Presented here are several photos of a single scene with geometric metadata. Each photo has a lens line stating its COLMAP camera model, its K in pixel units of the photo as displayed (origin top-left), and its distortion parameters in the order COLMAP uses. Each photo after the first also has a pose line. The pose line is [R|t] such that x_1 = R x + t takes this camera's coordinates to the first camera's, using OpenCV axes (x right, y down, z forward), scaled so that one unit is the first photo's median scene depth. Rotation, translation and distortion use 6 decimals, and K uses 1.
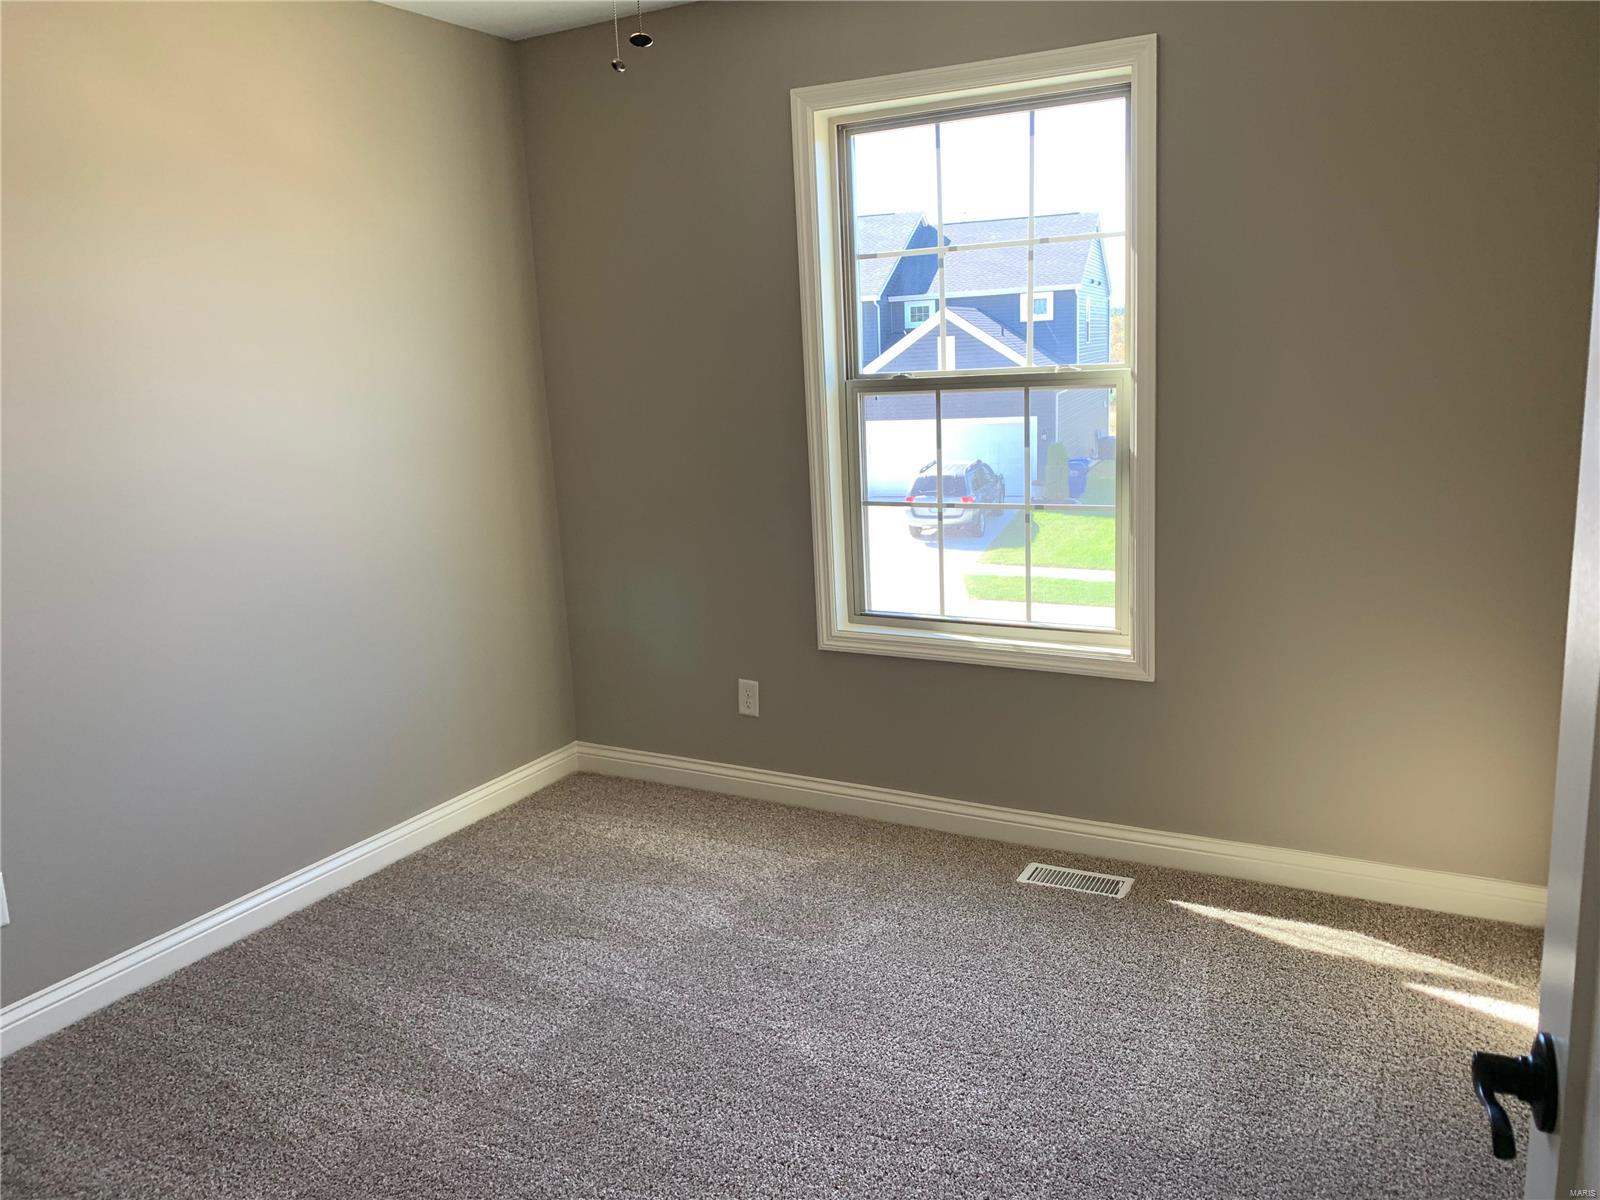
lens RADIAL K [[1209.3, 0, 798.7], [0, 1209.3, 589.8], [0, 0, 1]] dist [0.076401, -0.120810]
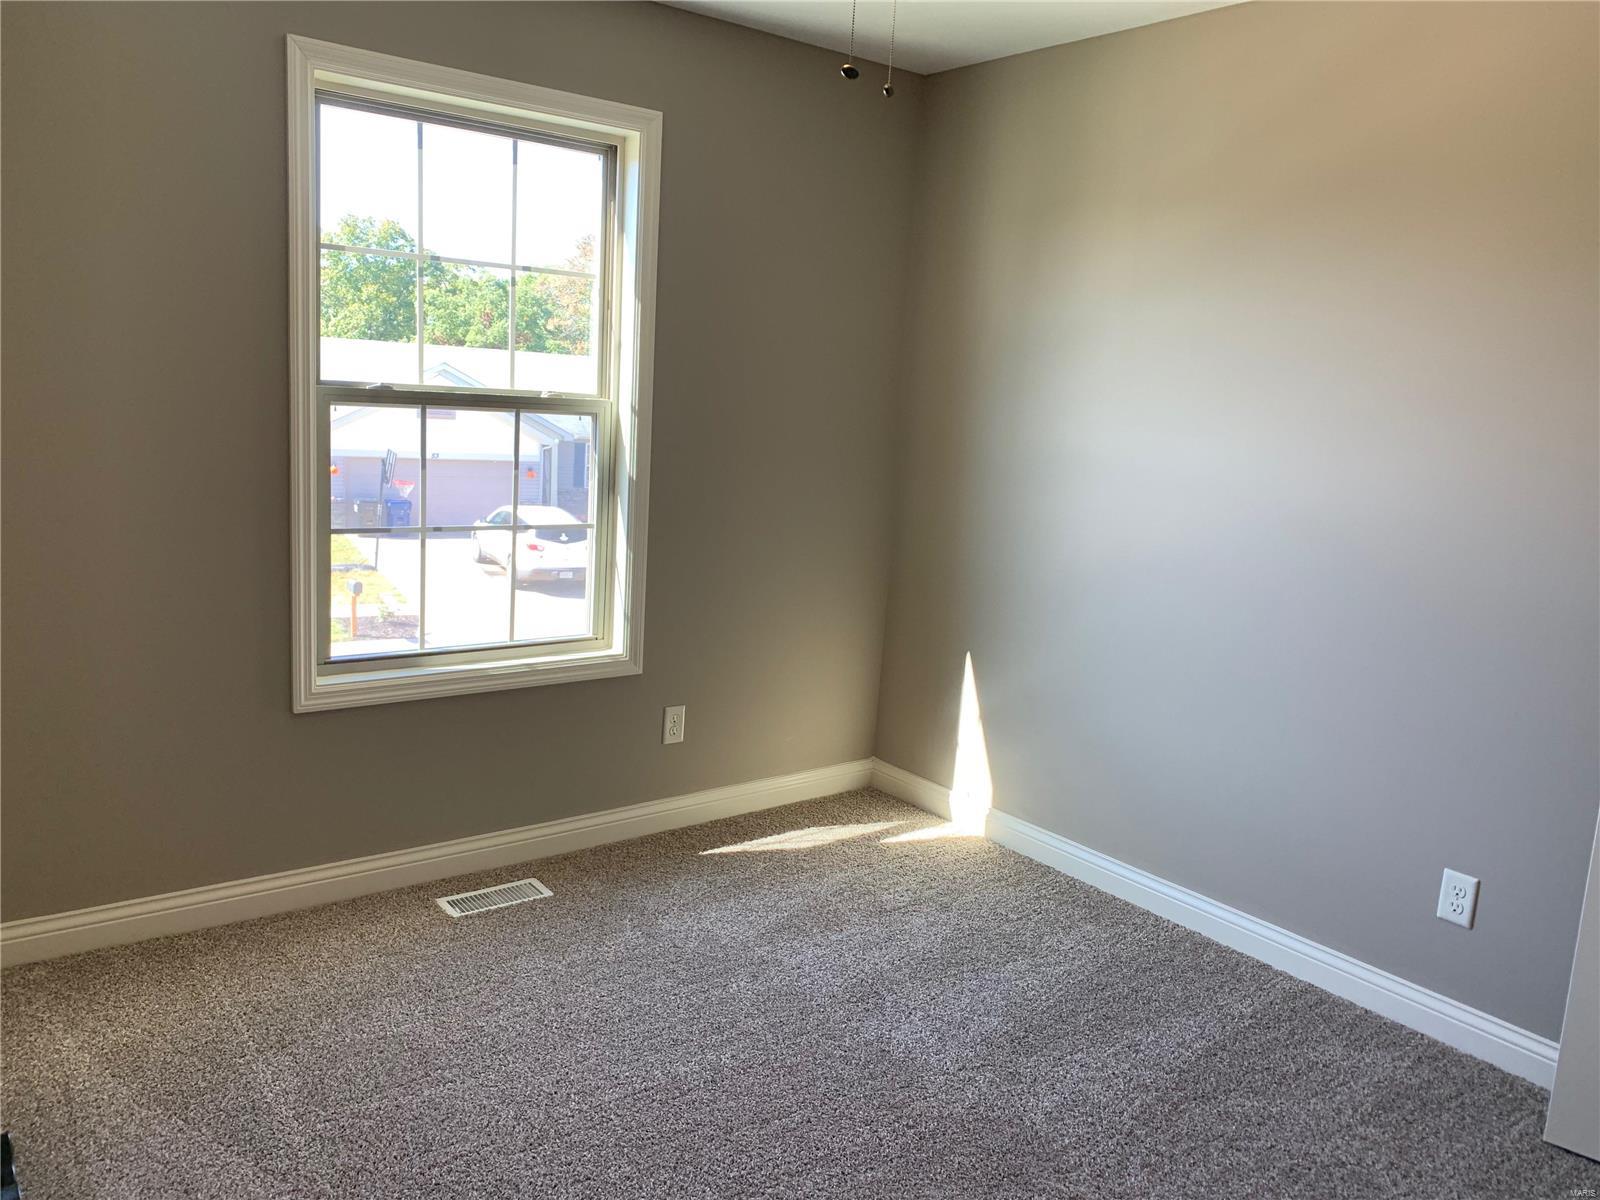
lens RADIAL K [[1209.3, 0, 798.7], [0, 1209.3, 589.8], [0, 0, 1]] dist [0.076401, -0.120810]
pose [[0.401667, -0.089882, 0.911364, -0.674040], [0.105808, 0.993062, 0.051306, -0.045562], [-0.909653, 0.075822, 0.408391, 0.392276]]
